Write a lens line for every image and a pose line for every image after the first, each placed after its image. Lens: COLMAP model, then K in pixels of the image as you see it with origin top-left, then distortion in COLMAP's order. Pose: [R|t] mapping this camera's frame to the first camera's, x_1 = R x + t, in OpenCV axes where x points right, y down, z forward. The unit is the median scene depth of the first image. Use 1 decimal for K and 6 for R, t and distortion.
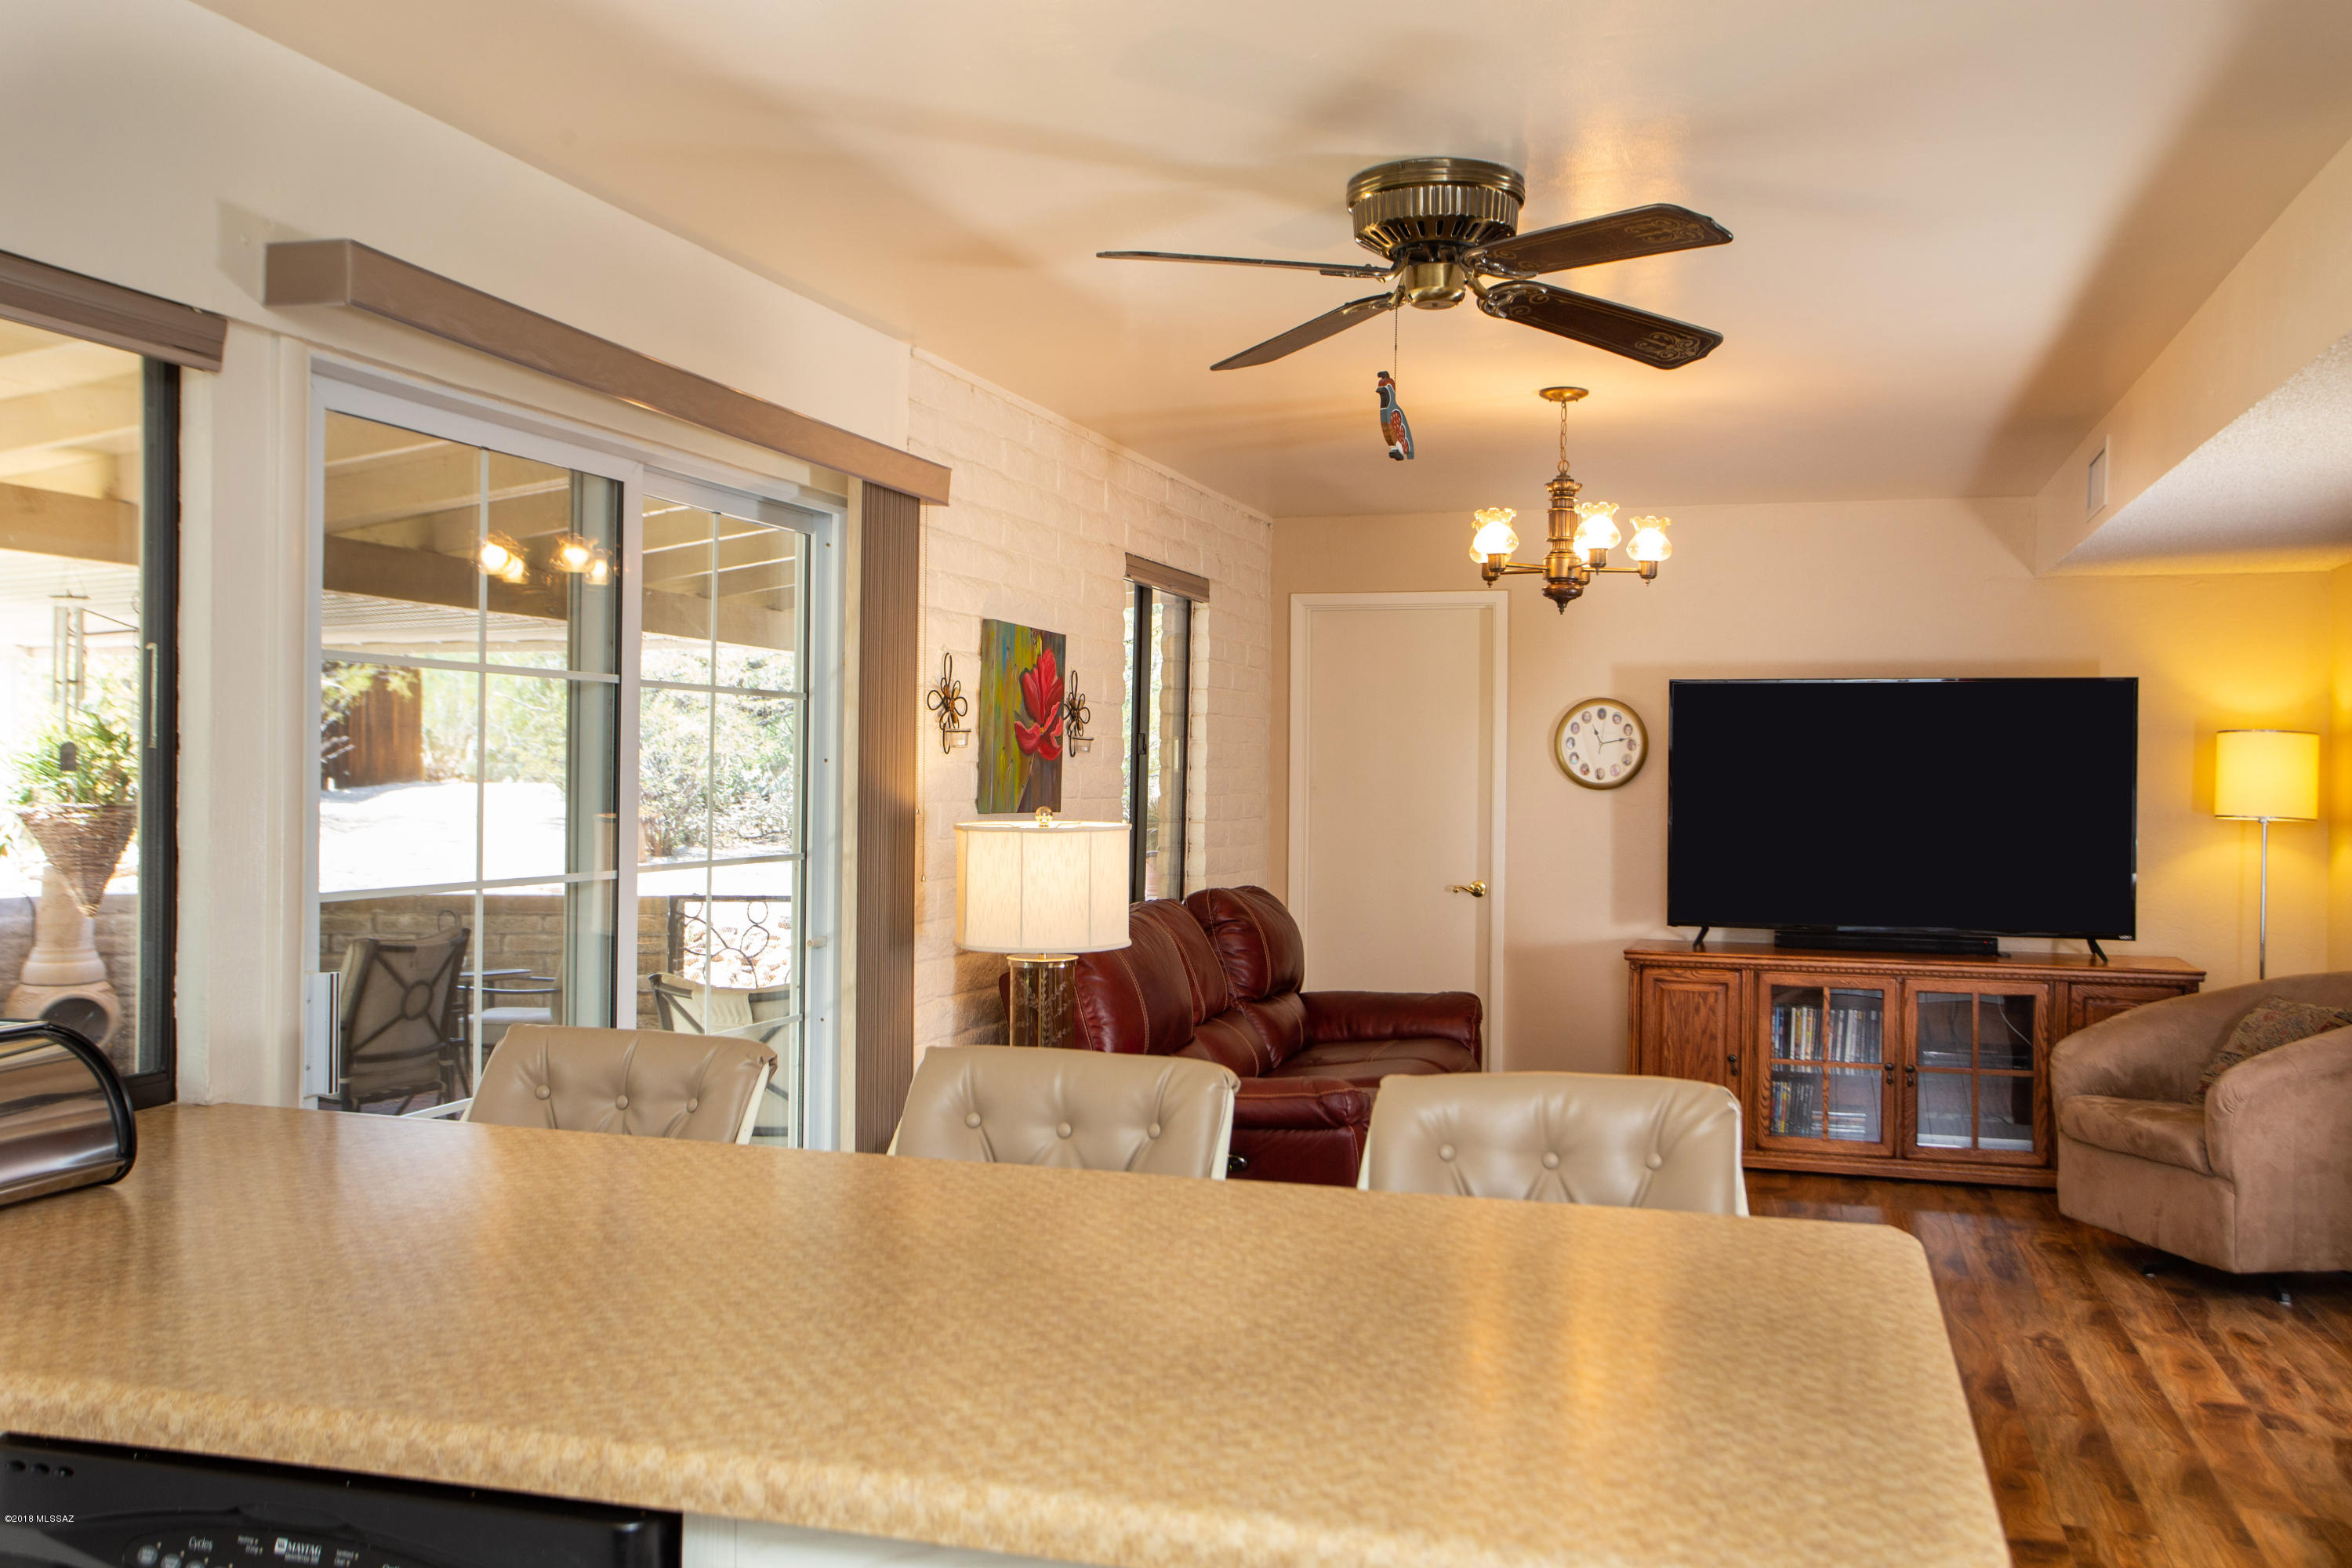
lens RADIAL K [[2036.9, 0, 1176.0], [0, 2036.9, 784.0], [0, 0, 1]] dist [0.005127, 0.080006]
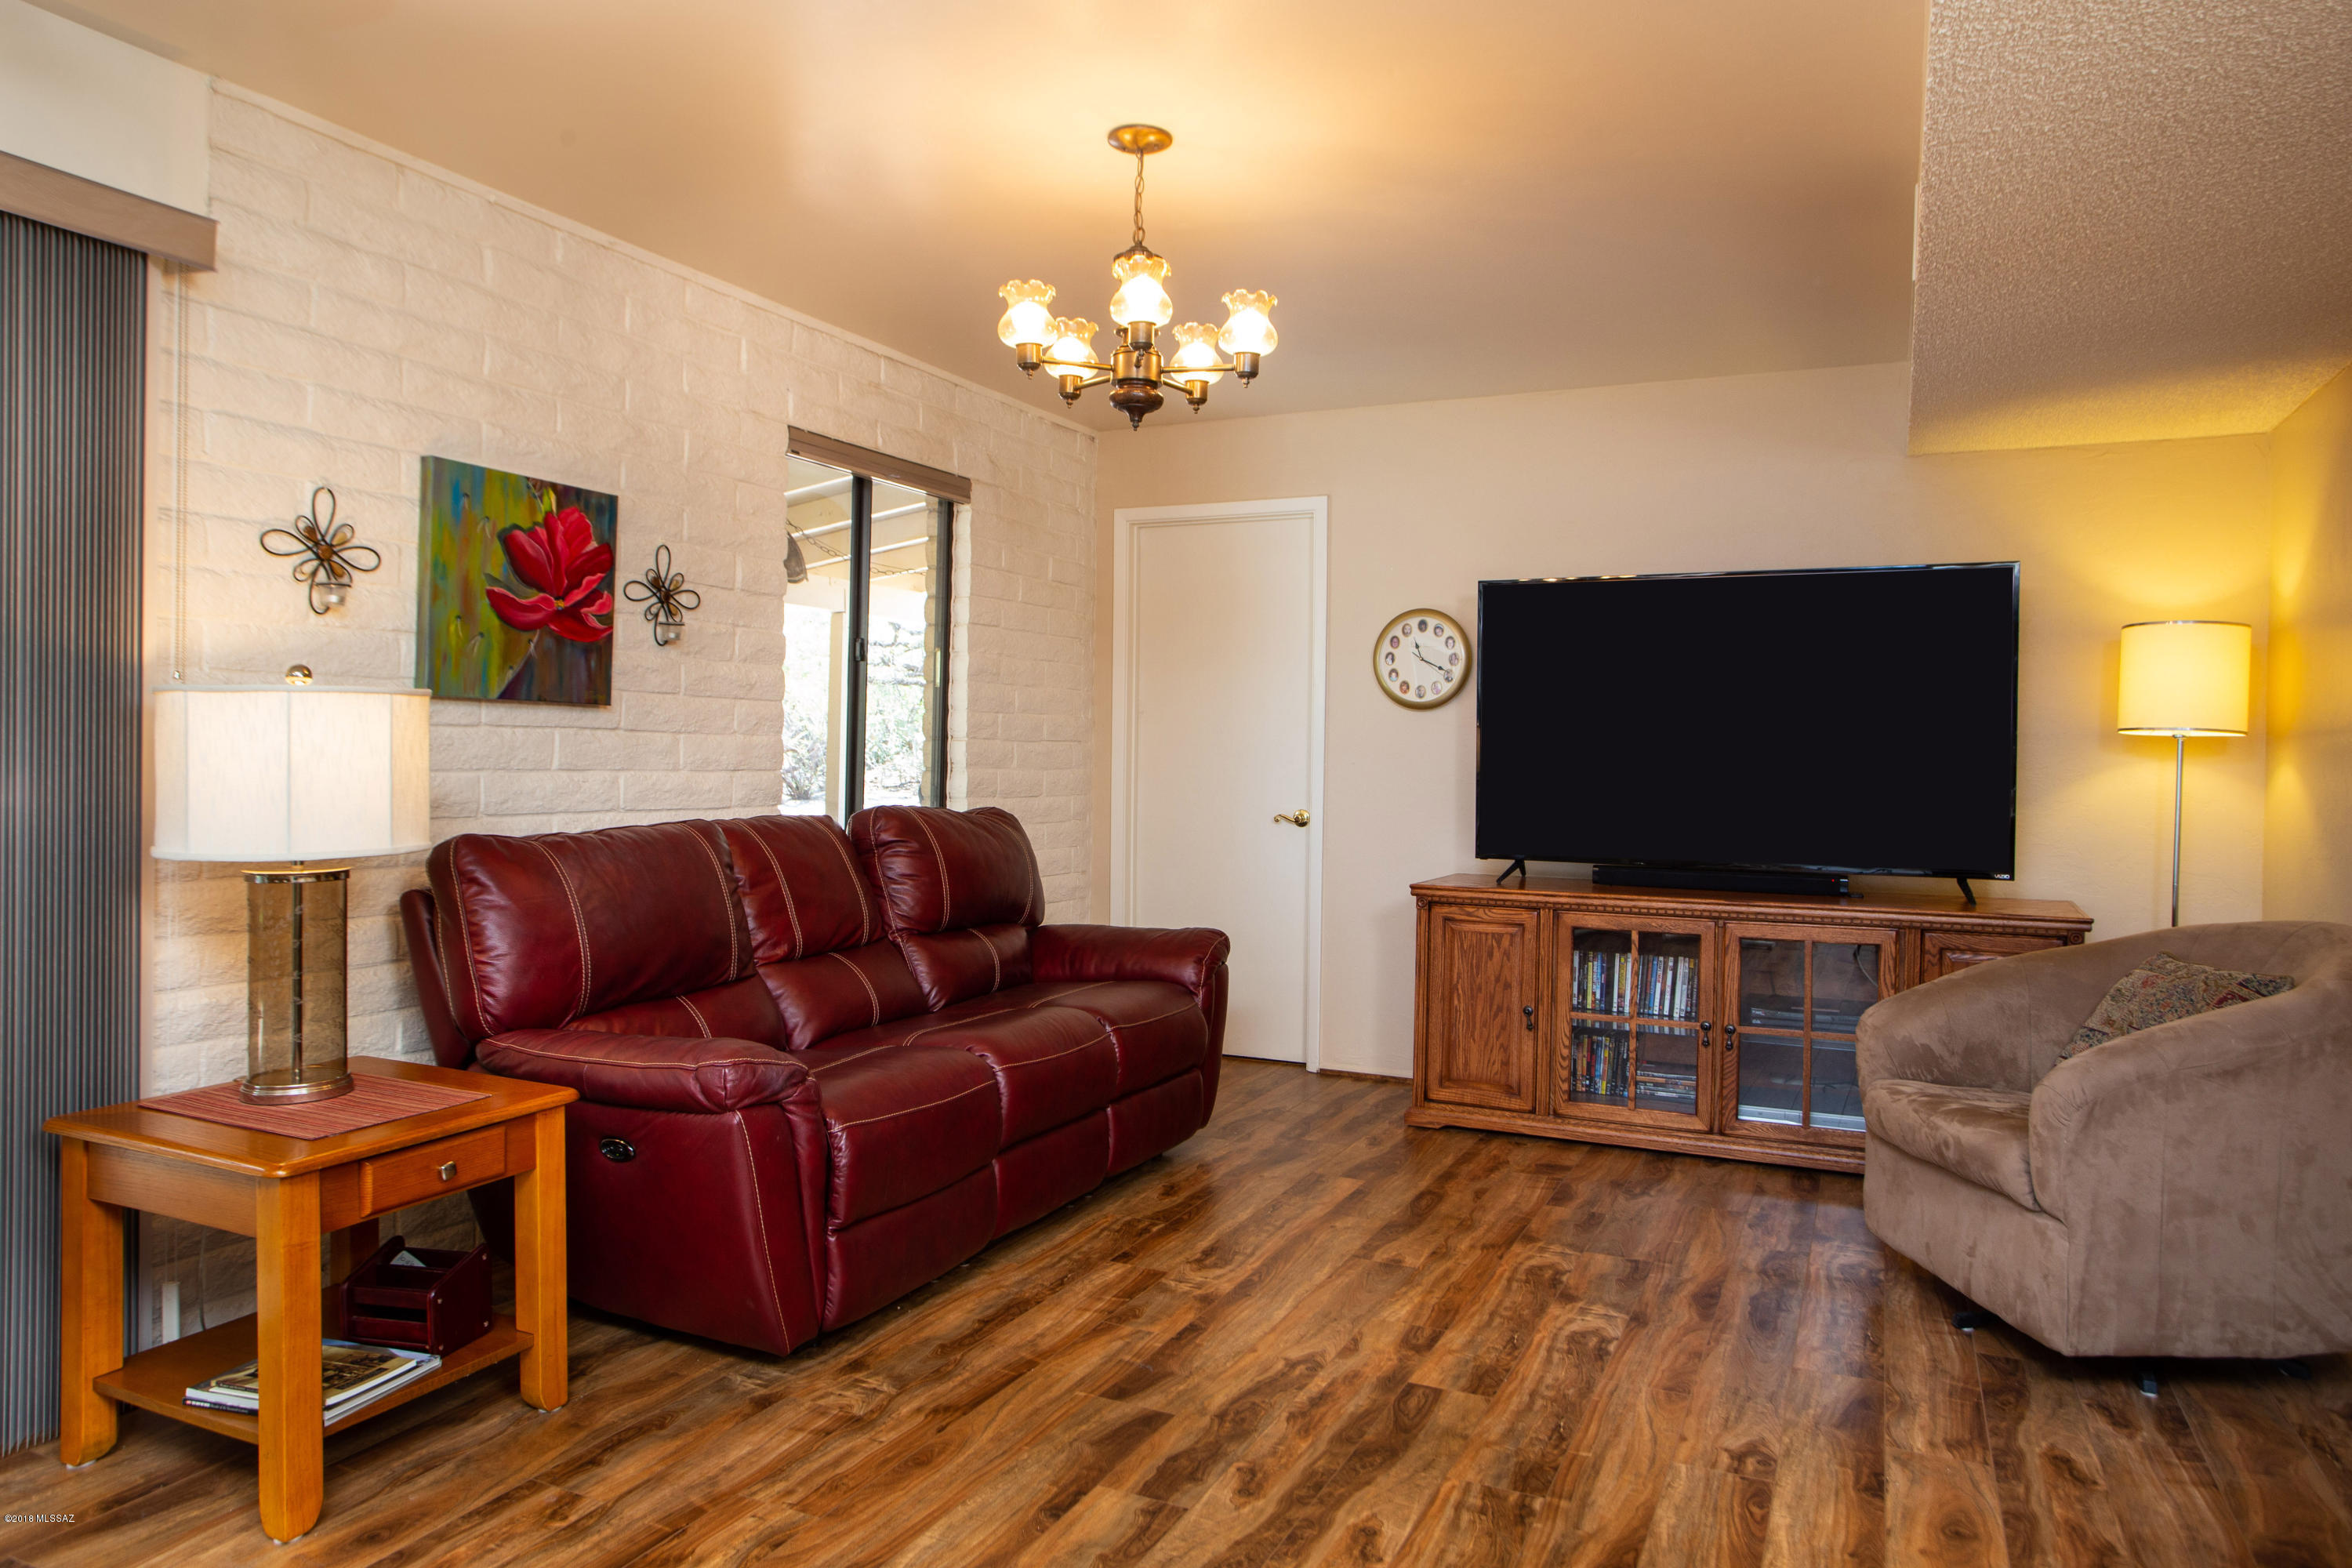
lens RADIAL K [[1499.0, 0, 1174.0], [0, 1499.0, 775.6], [0, 0, 1]] dist [-0.053606, 0.048103]
pose [[0.987537, 0.004917, -0.157312, 0.229730], [-0.003978, 0.999972, 0.006285, 0.032288], [0.157338, -0.005581, 0.987529, 0.360833]]
